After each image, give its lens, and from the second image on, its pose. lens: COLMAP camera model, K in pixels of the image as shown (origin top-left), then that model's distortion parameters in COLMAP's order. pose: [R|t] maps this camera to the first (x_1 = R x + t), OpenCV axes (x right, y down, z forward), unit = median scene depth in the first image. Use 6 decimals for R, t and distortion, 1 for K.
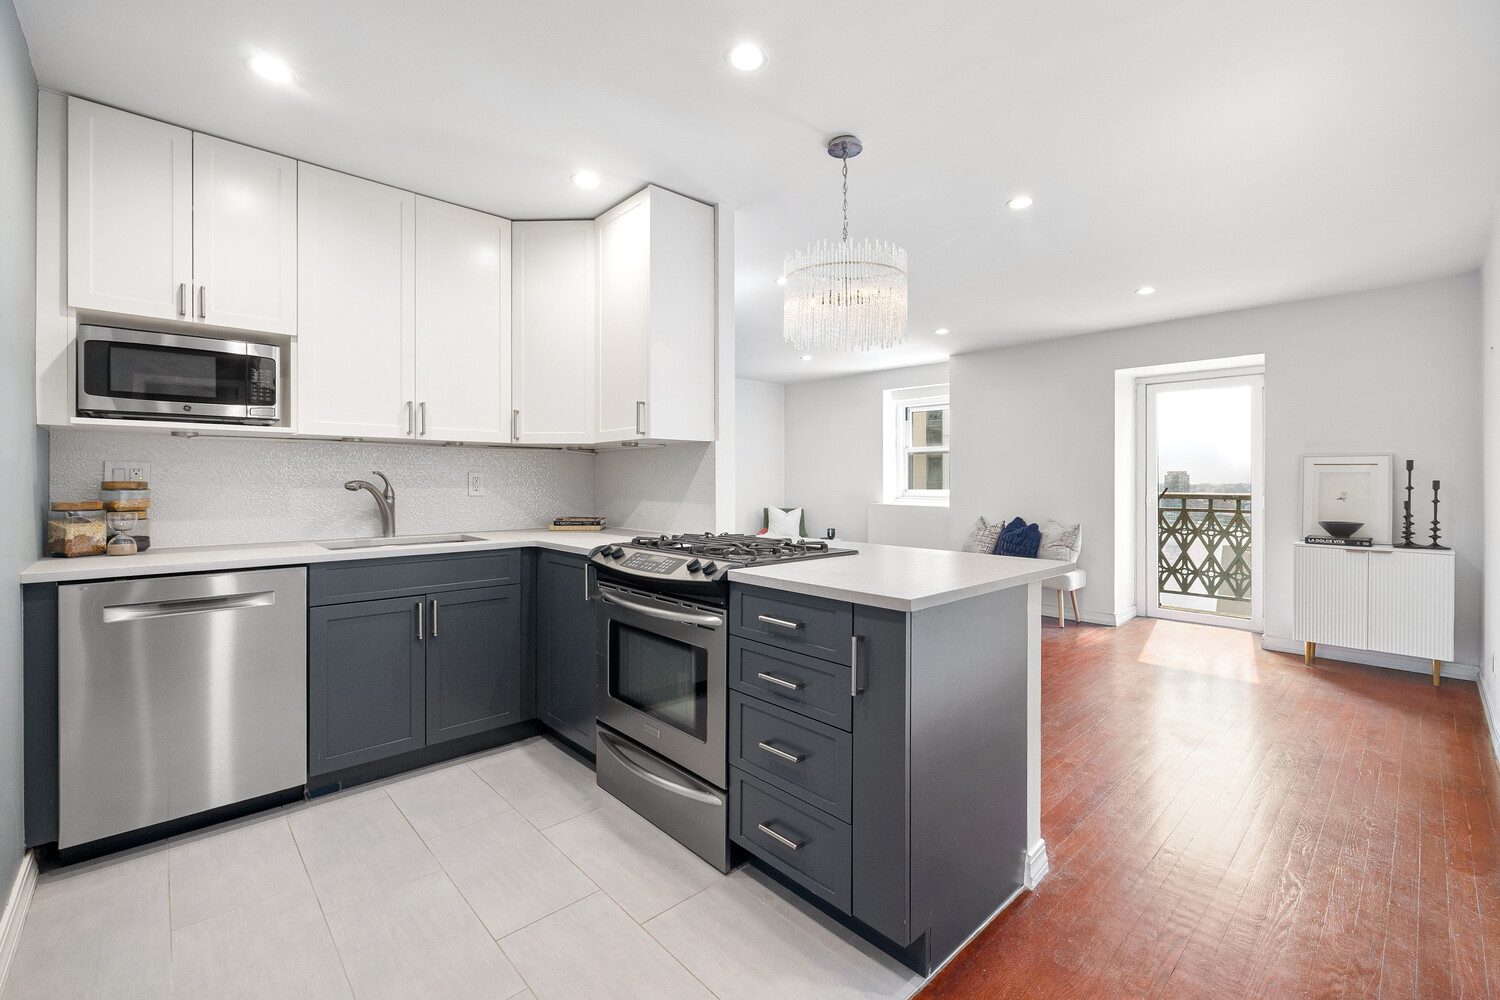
lens RADIAL K [[636.2, 0, 754.8], [0, 636.2, 481.1], [0, 0, 1]] dist [-0.000085, 0.000037]
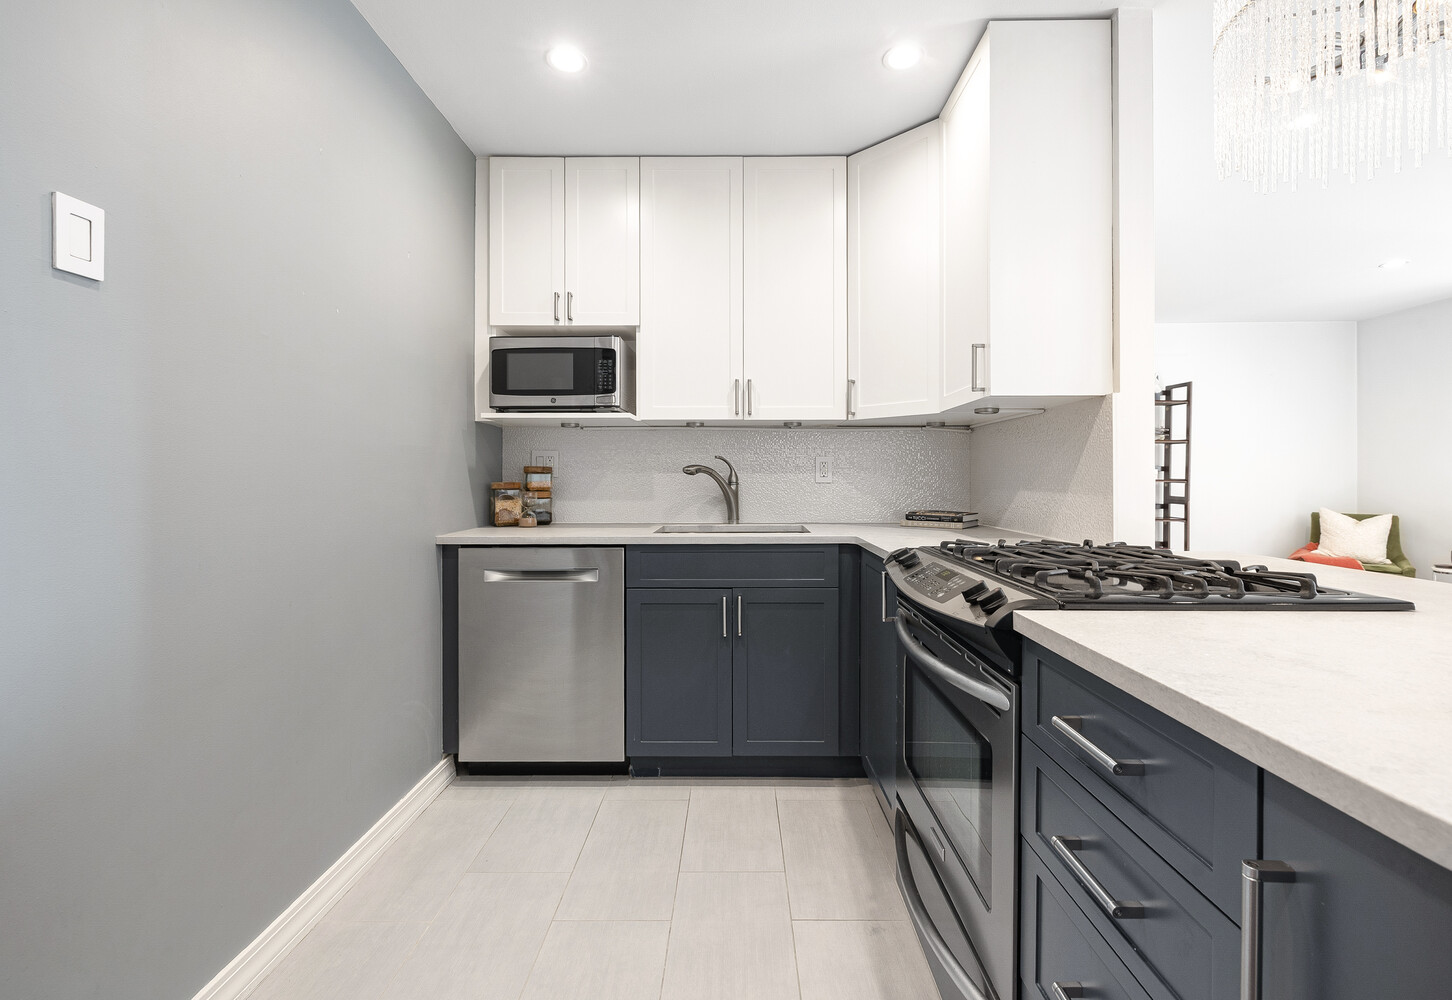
lens RADIAL K [[643.4, 0, 738.0], [0, 643.4, 478.9], [0, 0, 1]] dist [0.002247, -0.000137]
pose [[0.729577, -0.000873, -0.683898, 0.116984], [0.000885, 1.000000, -0.000332, 0.023129], [0.683898, -0.000363, 0.729578, 0.339444]]
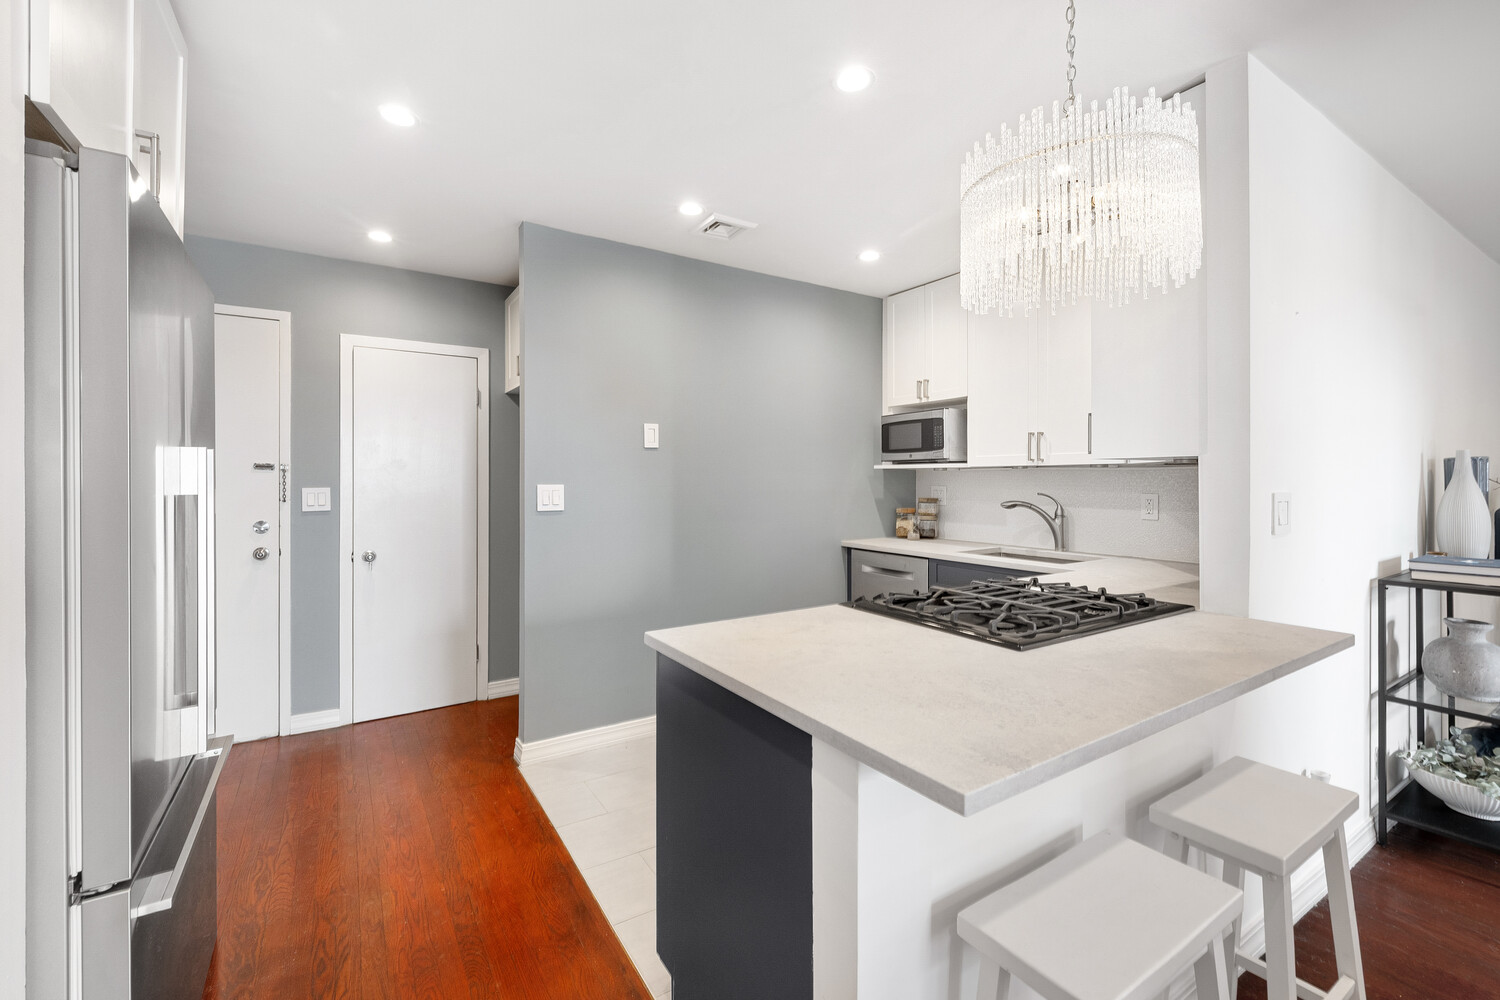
lens RADIAL K [[636.2, 0, 754.8], [0, 636.2, 481.1], [0, 0, 1]] dist [-0.000085, 0.000037]
pose [[-0.186276, 0.001996, -0.982495, 0.735549], [0.001829, 0.999997, 0.001685, -0.044964], [0.982496, -0.001483, -0.186279, 0.795784]]
